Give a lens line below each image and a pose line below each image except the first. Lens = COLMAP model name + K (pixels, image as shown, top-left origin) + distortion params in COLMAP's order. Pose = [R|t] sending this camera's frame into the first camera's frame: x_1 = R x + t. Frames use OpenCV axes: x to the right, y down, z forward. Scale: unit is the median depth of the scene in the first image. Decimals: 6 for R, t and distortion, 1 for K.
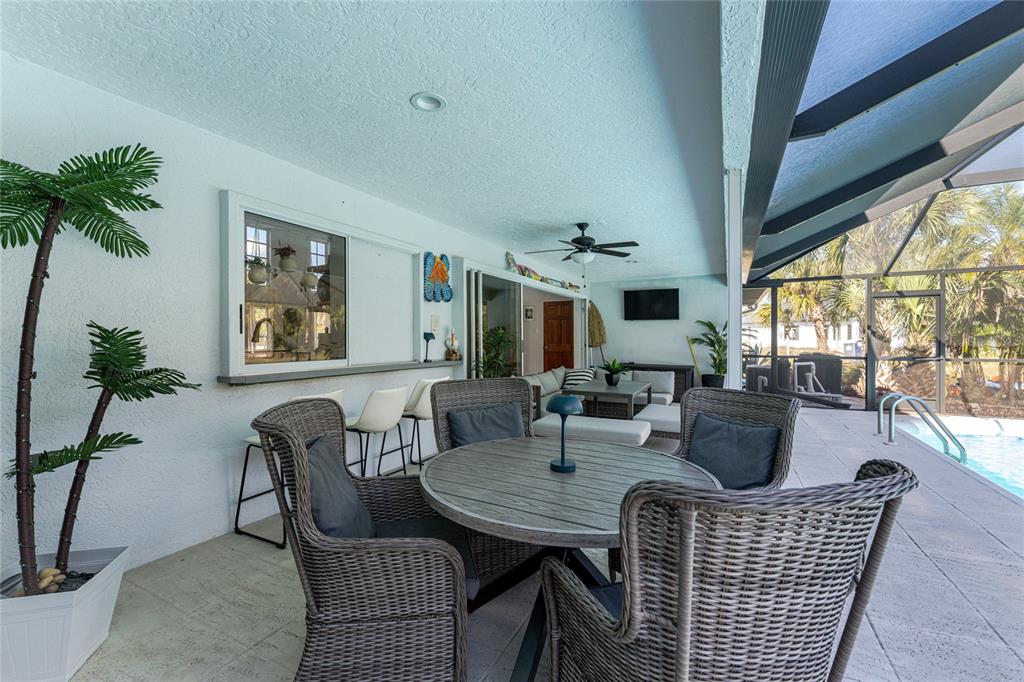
lens RADIAL K [[427.3, 0, 498.3], [0, 427.3, 337.5], [0, 0, 1]] dist [-0.000900, 0.000807]
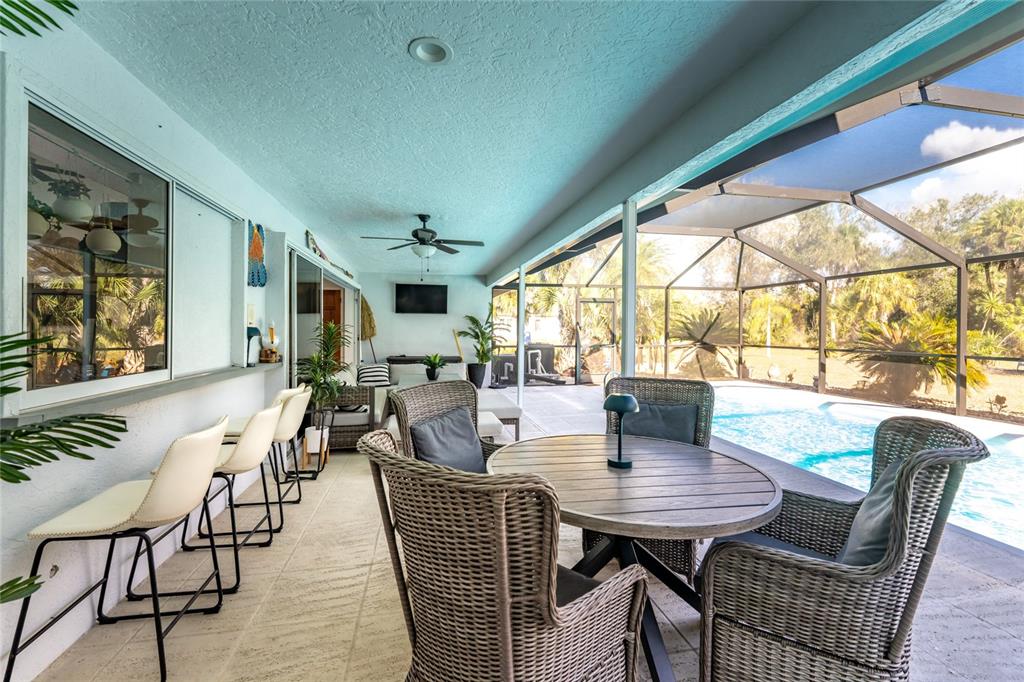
lens RADIAL K [[427.3, 0, 498.4], [0, 427.3, 332.2], [0, 0, 1]] dist [-0.000900, 0.000807]
pose [[0.782821, -0.001986, 0.622244, -0.161935], [-0.003839, 0.999960, 0.008021, -0.005959], [-0.622235, -0.008668, 0.782783, 0.079818]]
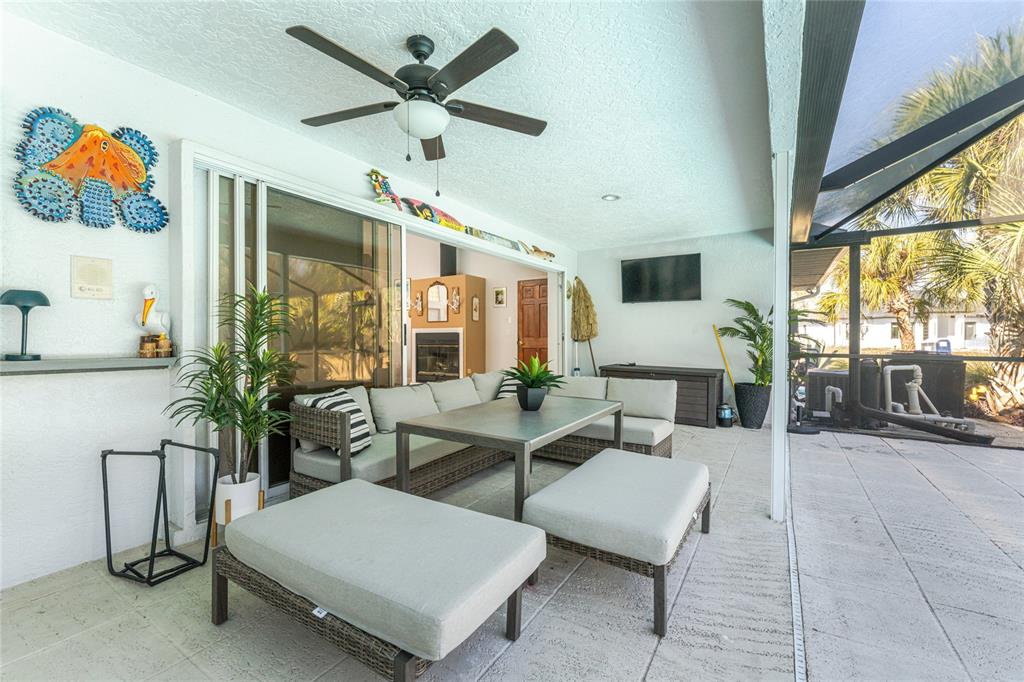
lens RADIAL K [[427.3, 0, 510.4], [0, 427.3, 337.1], [0, 0, 1]] dist [-0.000900, 0.000807]
pose [[0.997341, 0.002232, -0.072846, 0.191203], [-0.002354, 0.999996, -0.001586, 0.019343], [0.072842, 0.001753, 0.997342, 0.341971]]
